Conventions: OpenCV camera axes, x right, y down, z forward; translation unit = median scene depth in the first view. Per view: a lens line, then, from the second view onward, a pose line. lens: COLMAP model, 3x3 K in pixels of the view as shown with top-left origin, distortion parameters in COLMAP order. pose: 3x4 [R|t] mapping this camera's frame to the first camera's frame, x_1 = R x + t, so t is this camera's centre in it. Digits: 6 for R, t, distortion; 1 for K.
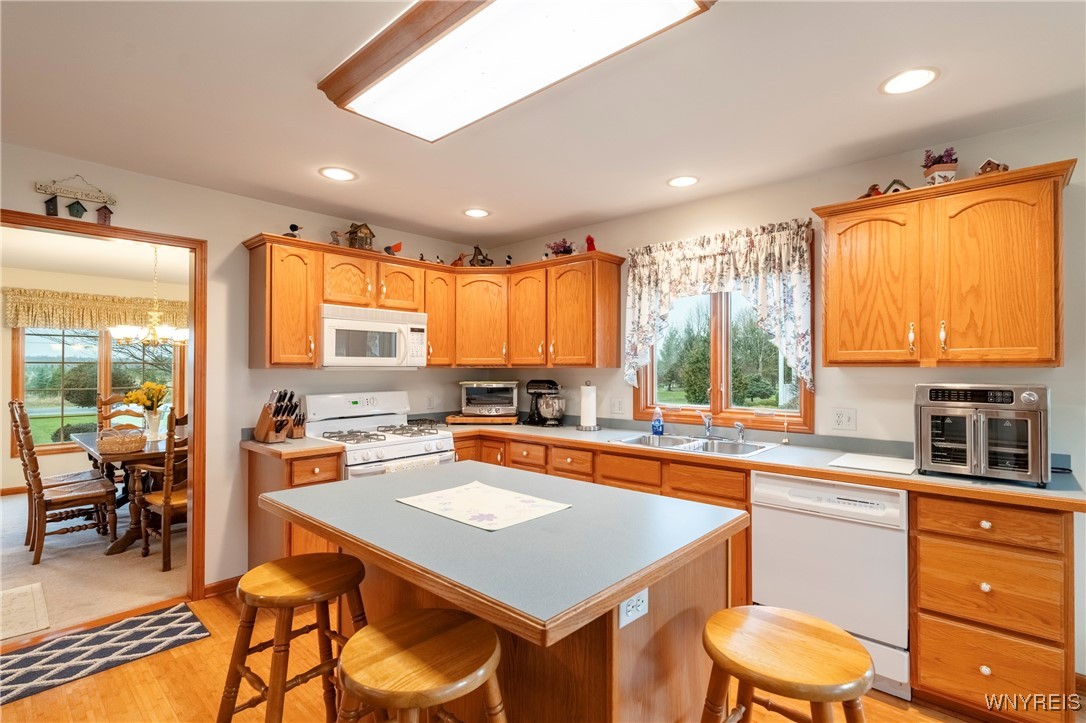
lens RADIAL K [[517.3, 0, 540.2], [0, 517.3, 359.4], [0, 0, 1]] dist [0.001179, 0.000585]
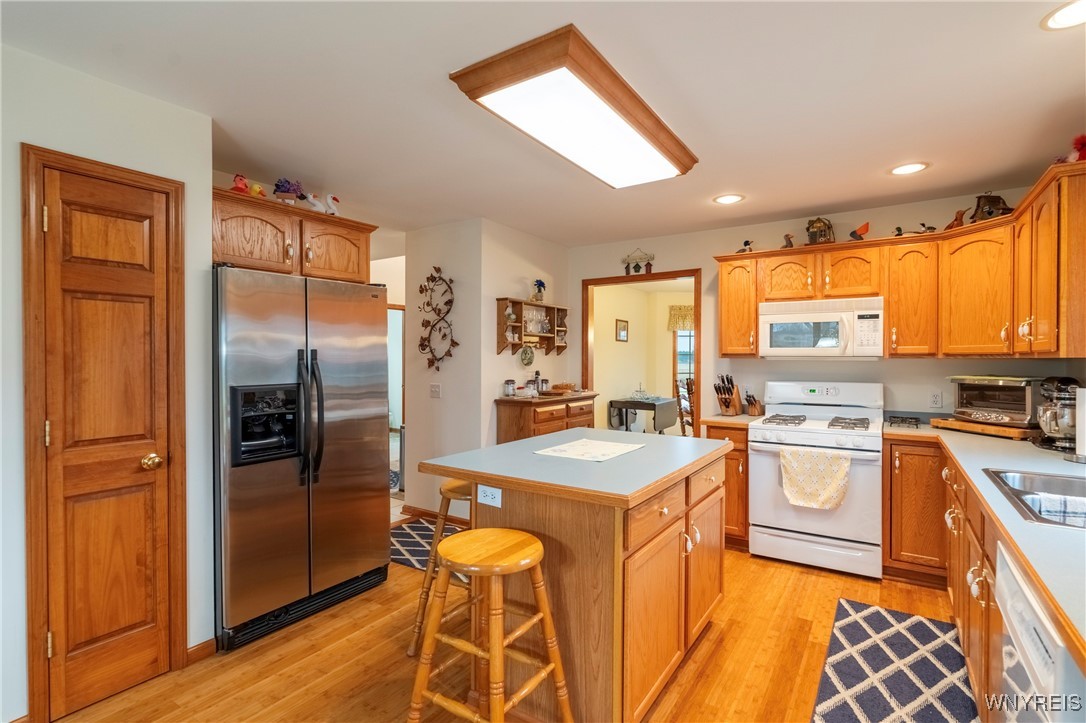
lens RADIAL K [[517.3, 0, 538.3], [0, 517.3, 363.7], [0, 0, 1]] dist [0.001179, 0.000585]
pose [[0.146742, 0.013072, -0.989088, 0.664651], [0.012725, 0.999805, 0.015102, 0.006217], [0.989093, -0.014802, 0.146547, 0.323001]]
